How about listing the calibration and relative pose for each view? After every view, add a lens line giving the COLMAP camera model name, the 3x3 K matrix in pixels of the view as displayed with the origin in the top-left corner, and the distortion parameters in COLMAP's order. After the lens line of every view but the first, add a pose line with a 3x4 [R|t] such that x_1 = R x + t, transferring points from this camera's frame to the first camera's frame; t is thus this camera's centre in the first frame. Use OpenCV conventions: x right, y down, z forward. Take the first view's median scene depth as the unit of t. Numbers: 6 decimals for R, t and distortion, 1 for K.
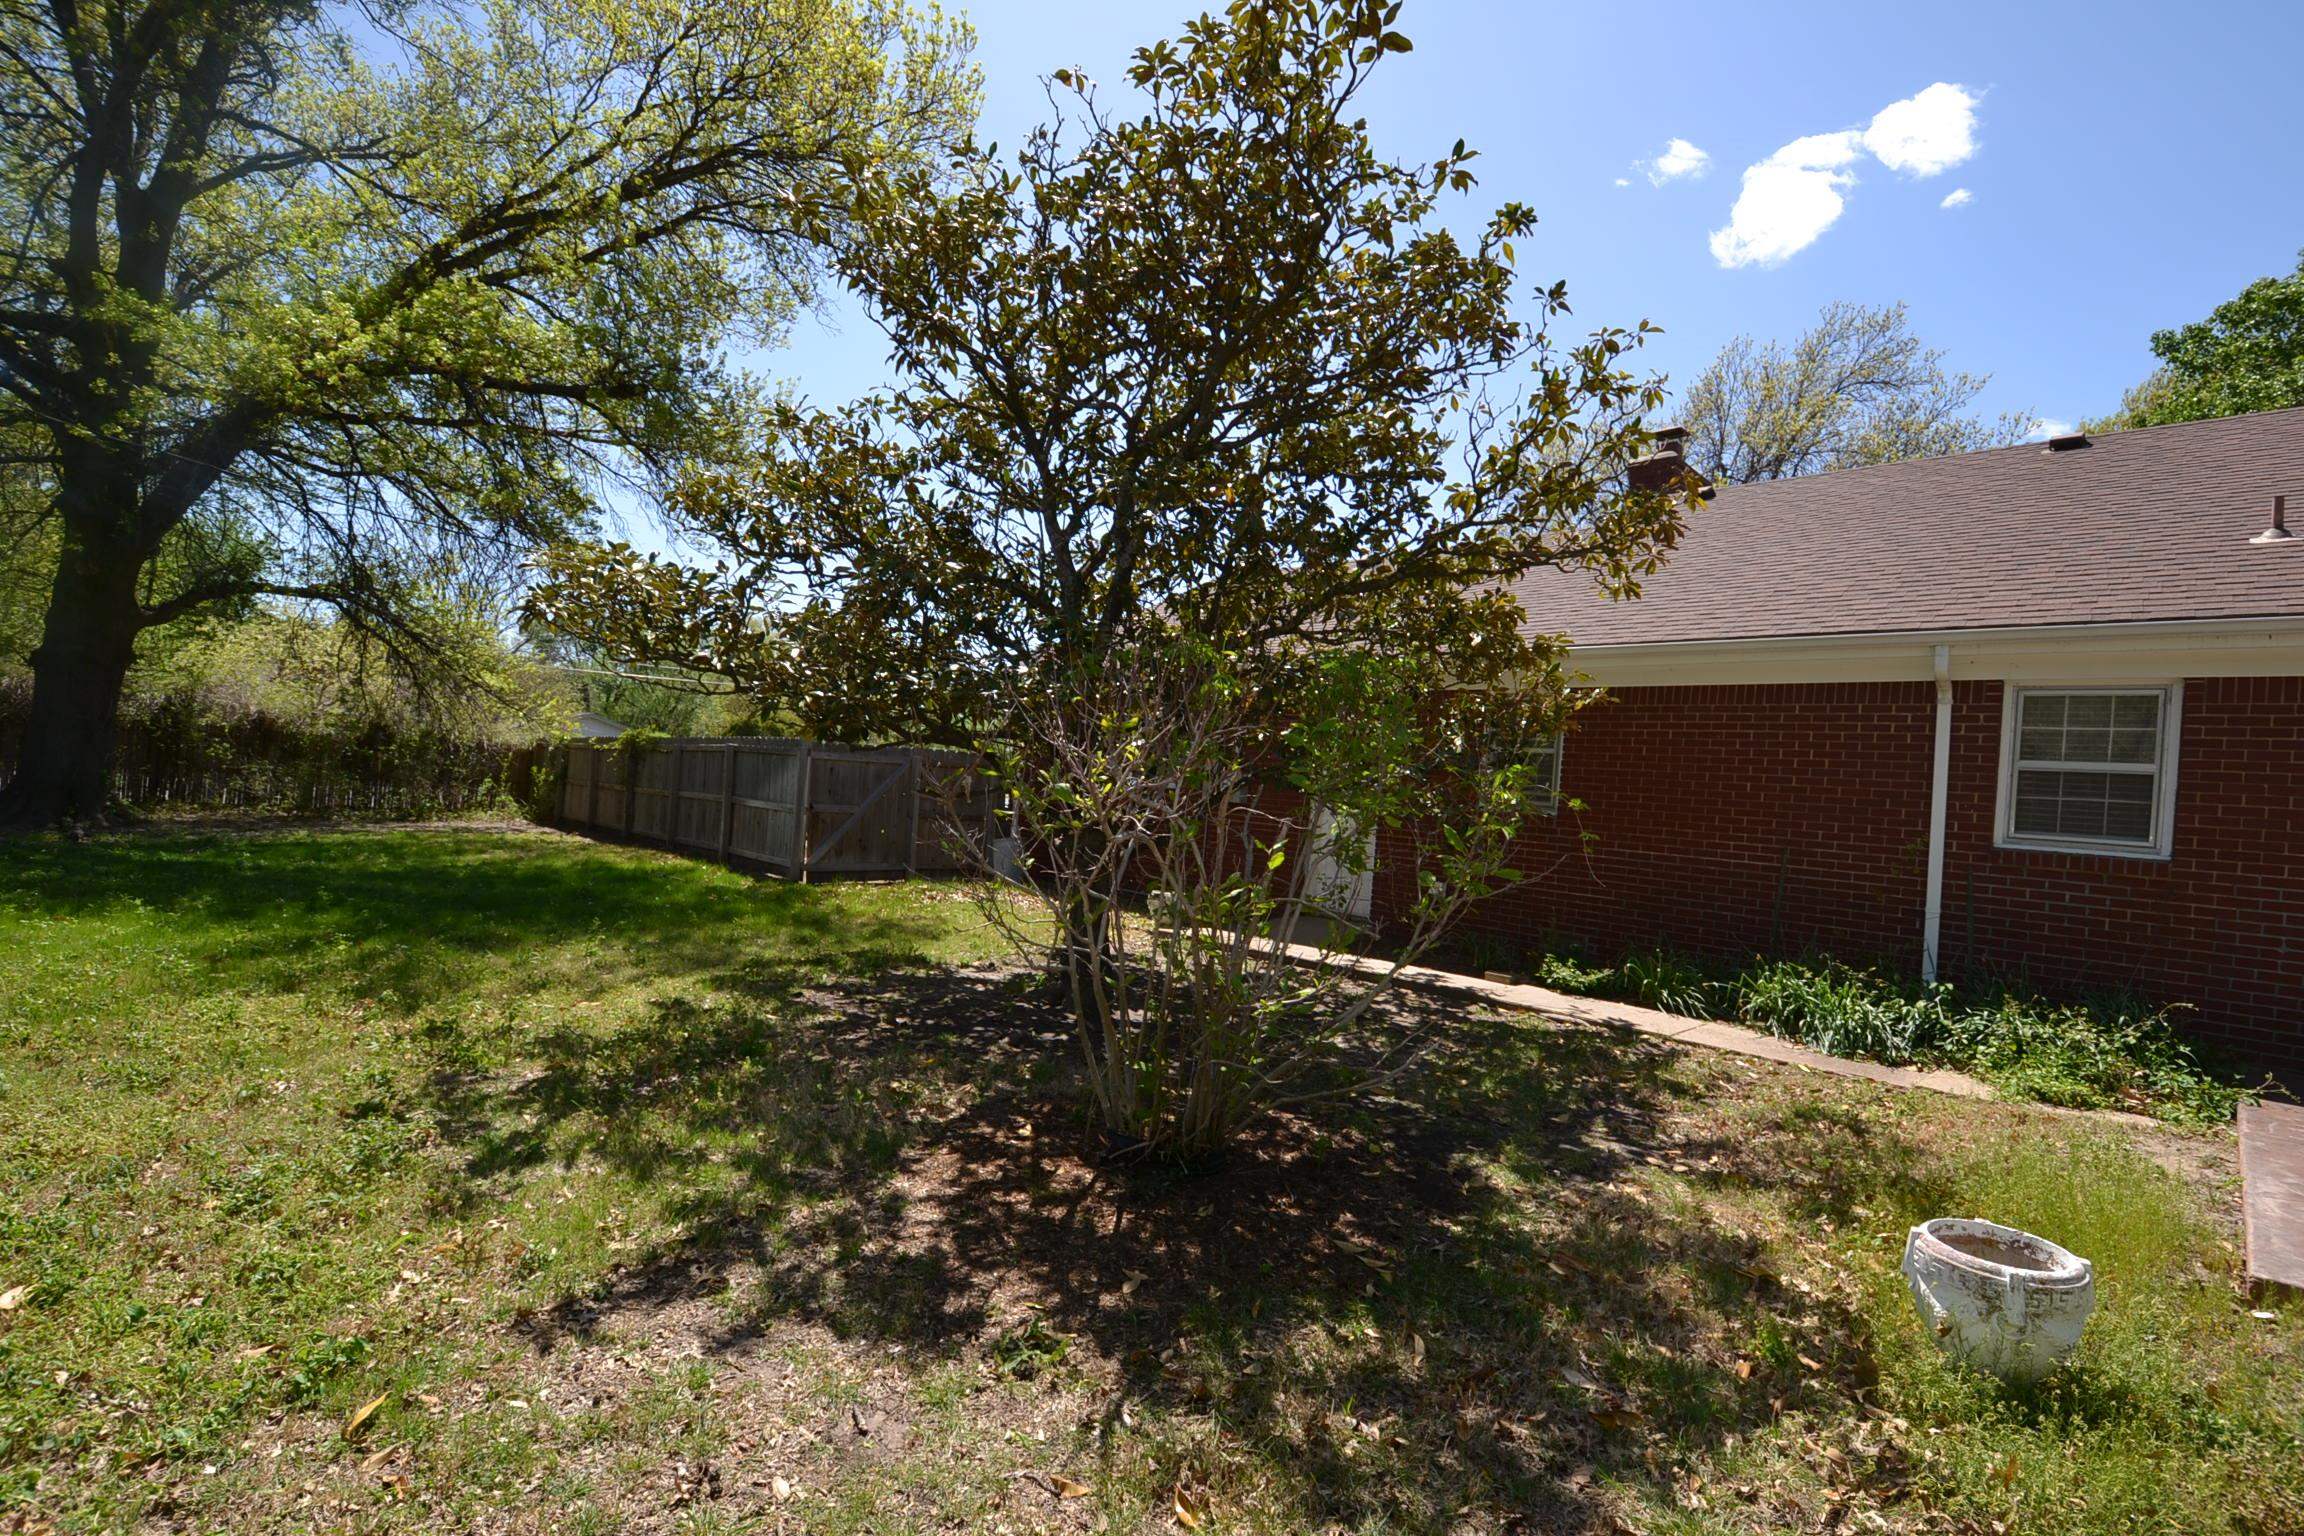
lens RADIAL K [[1022.4, 0, 1150.6], [0, 1022.4, 786.0], [0, 0, 1]] dist [0.004361, -0.015760]
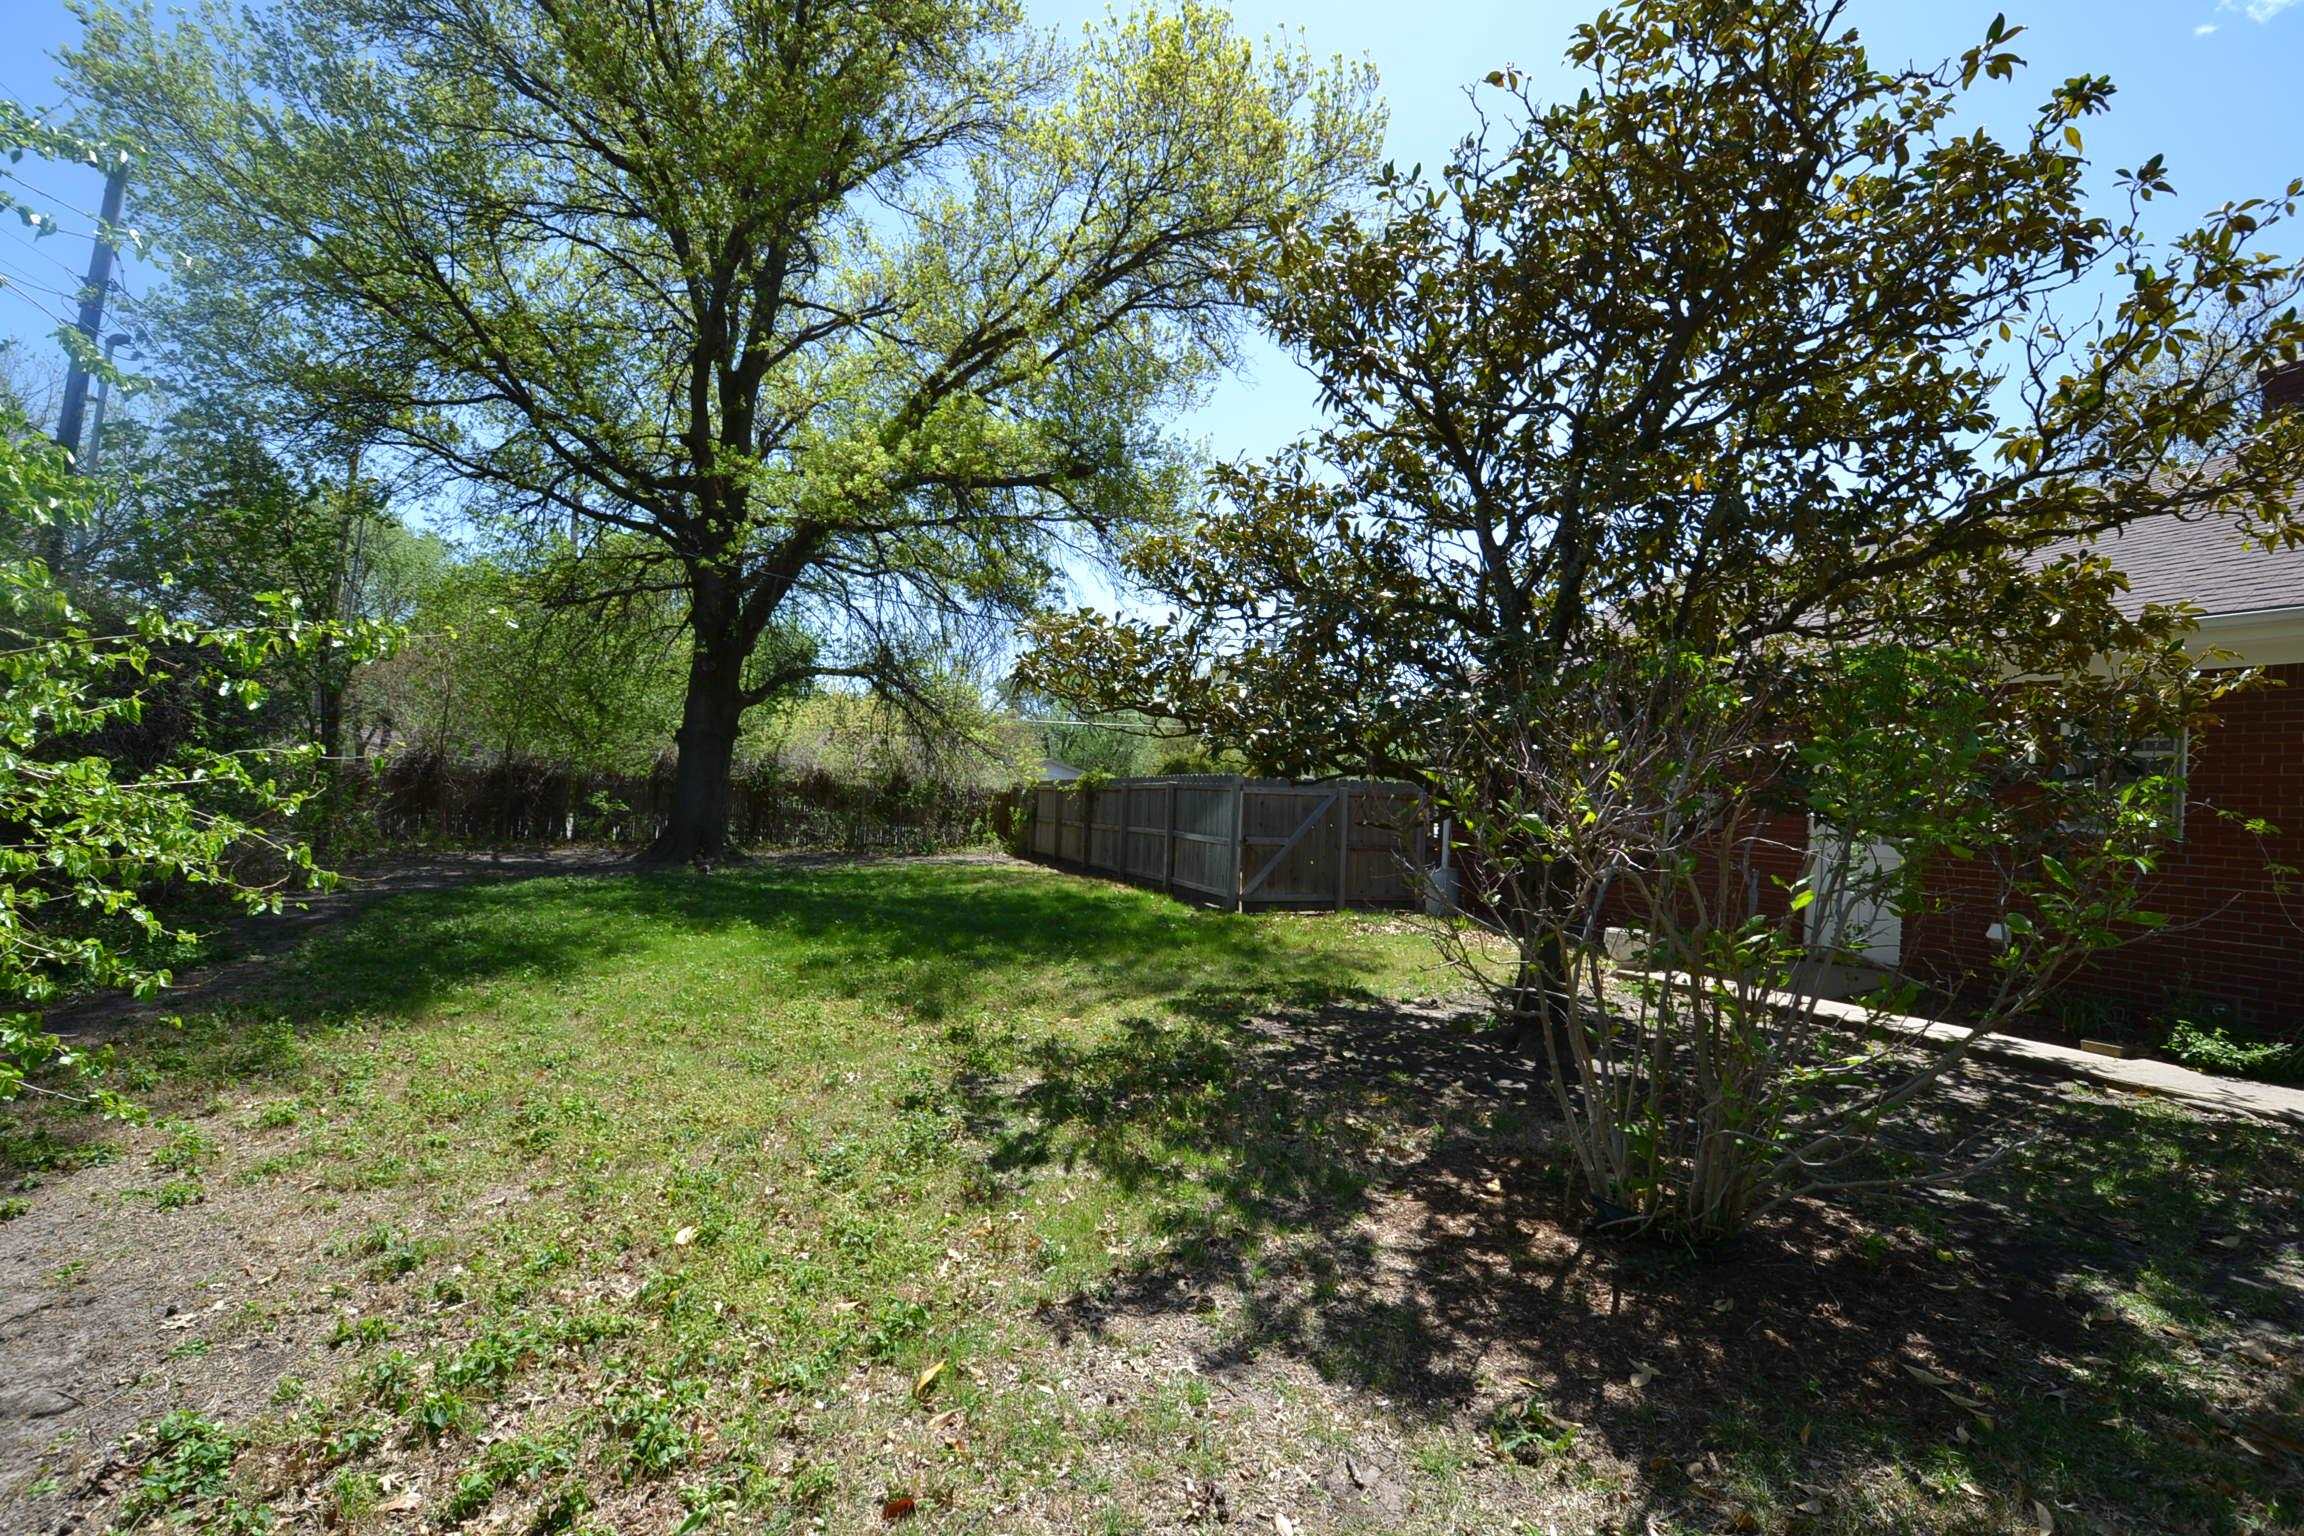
lens RADIAL K [[1022.4, 0, 1149.2], [0, 1022.4, 784.3], [0, 0, 1]] dist [0.004361, -0.015760]
pose [[0.919025, -0.034466, -0.392690, -0.022227], [0.022279, 0.999119, -0.035553, -0.002352], [0.393570, 0.023925, 0.918983, 0.003387]]
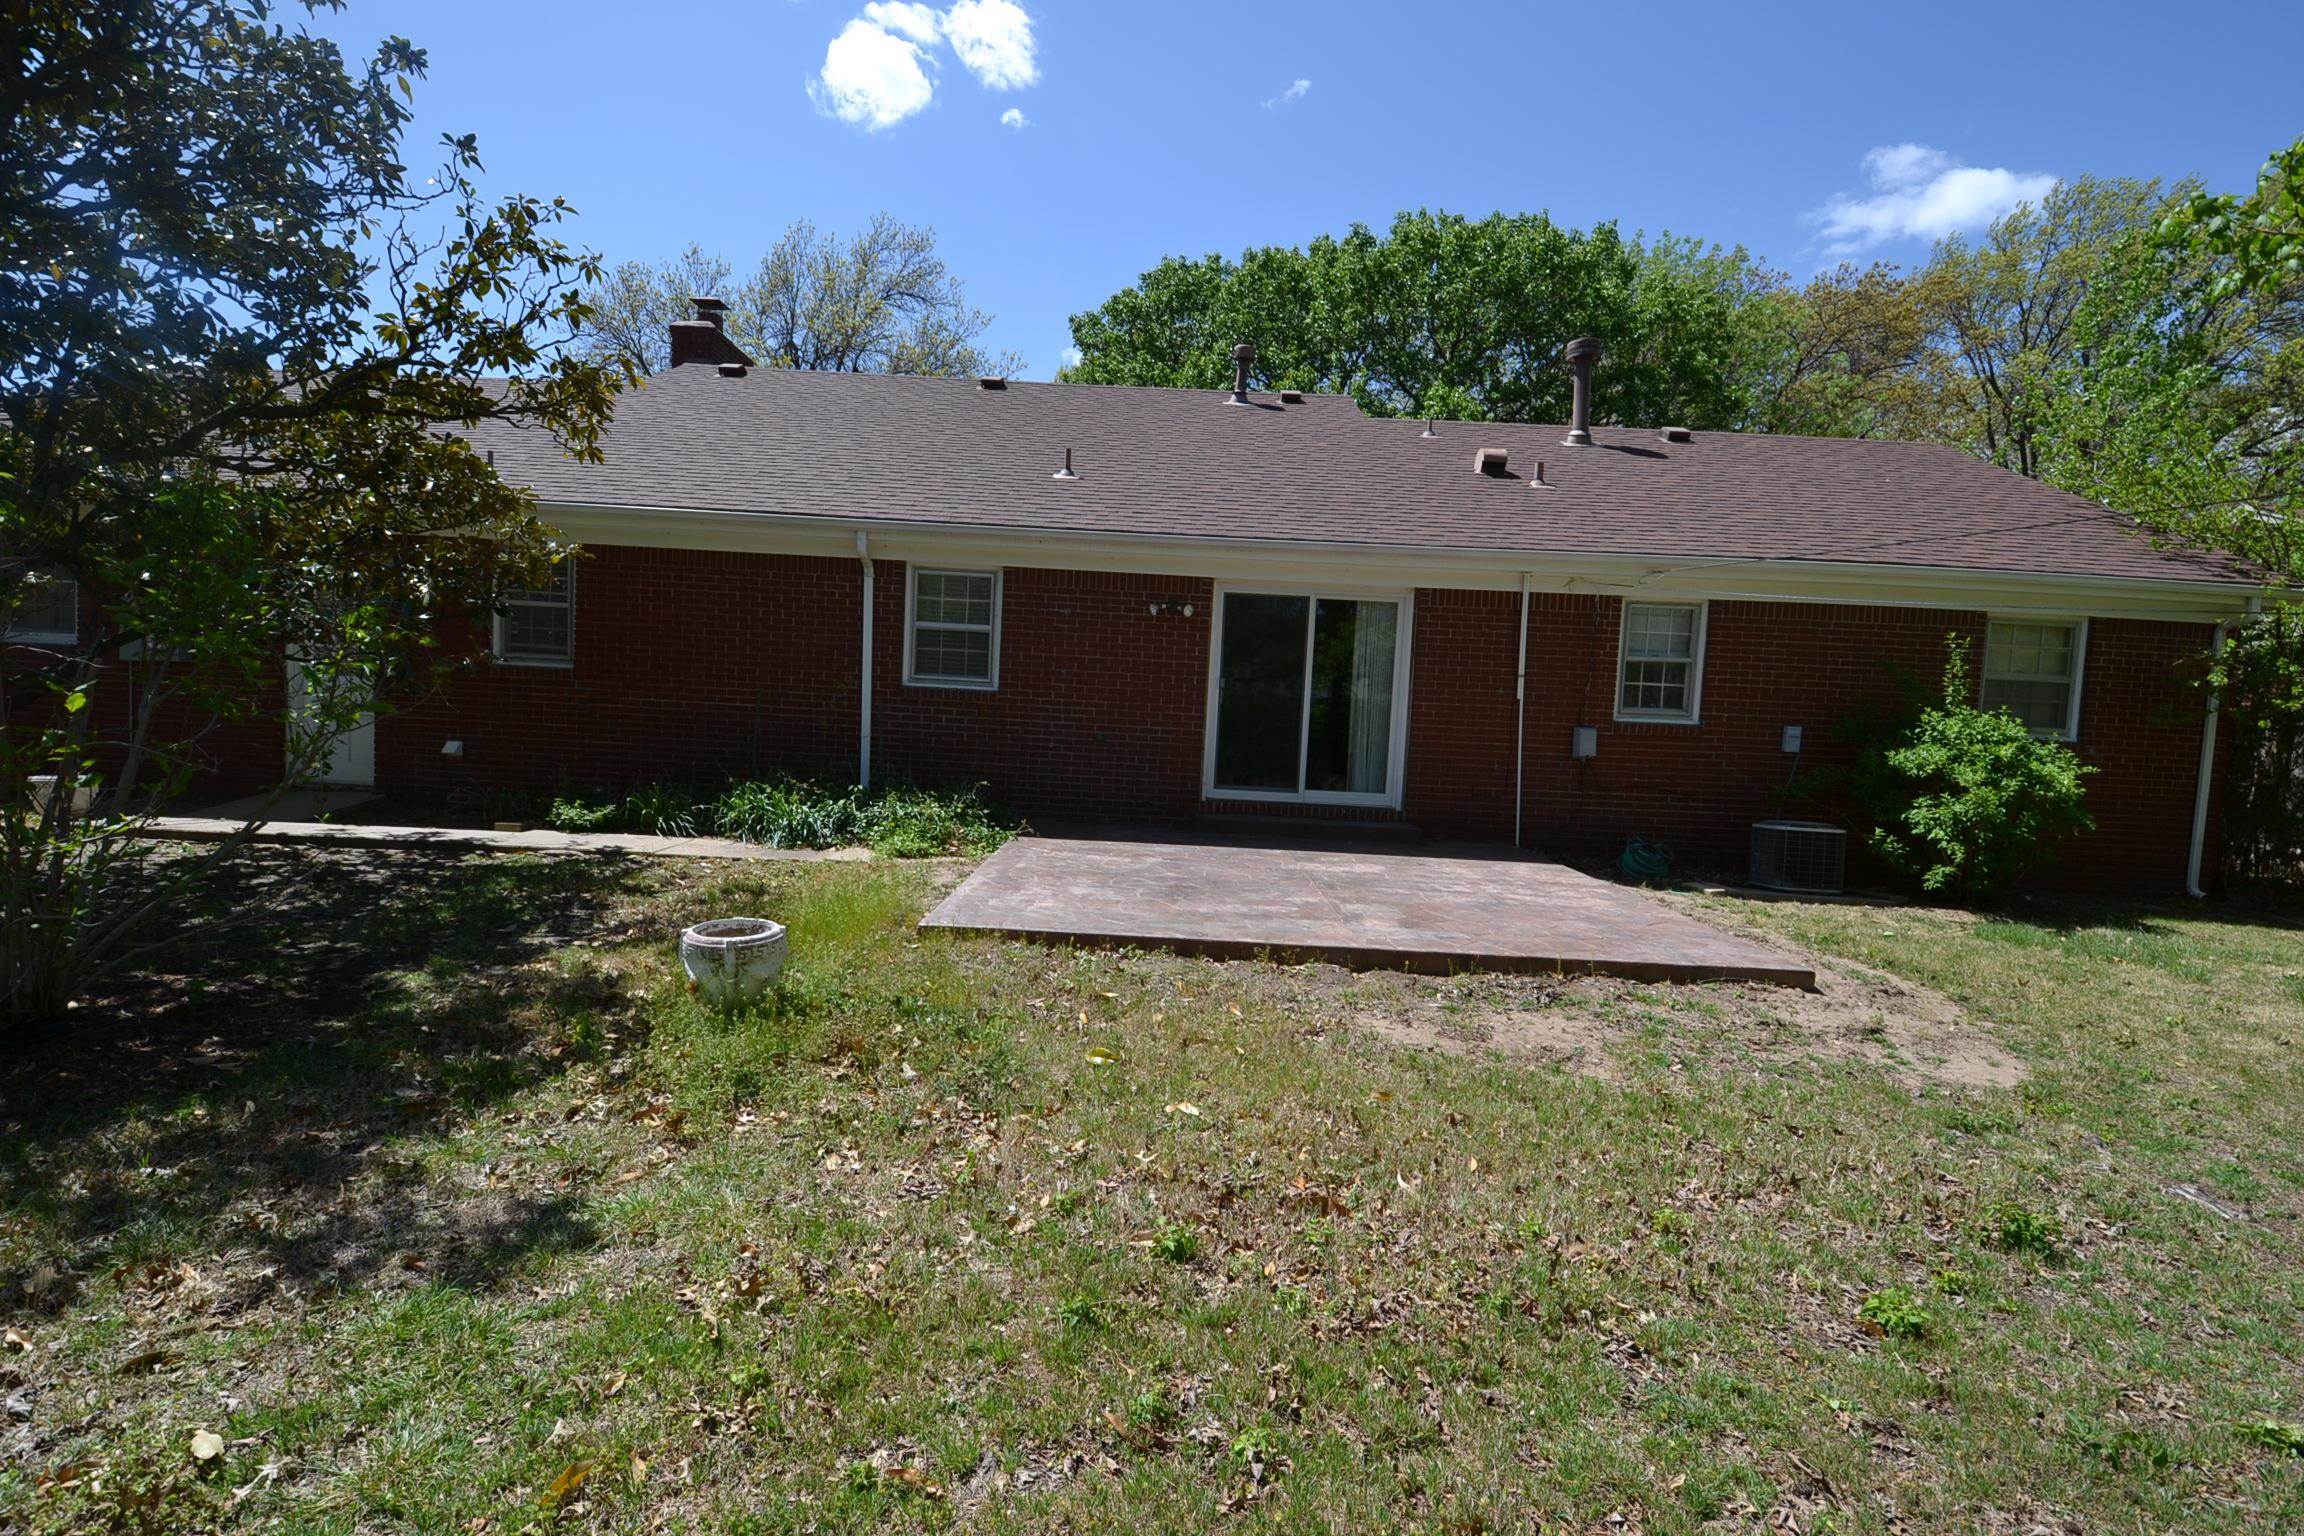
lens RADIAL K [[1022.4, 0, 1165.1], [0, 1022.4, 783.7], [0, 0, 1]] dist [0.004361, -0.015760]
pose [[0.691550, -0.090464, 0.716641, 0.087379], [-0.003235, 0.991729, 0.128312, 0.015459], [-0.722321, -0.091053, 0.685537, -0.227380]]
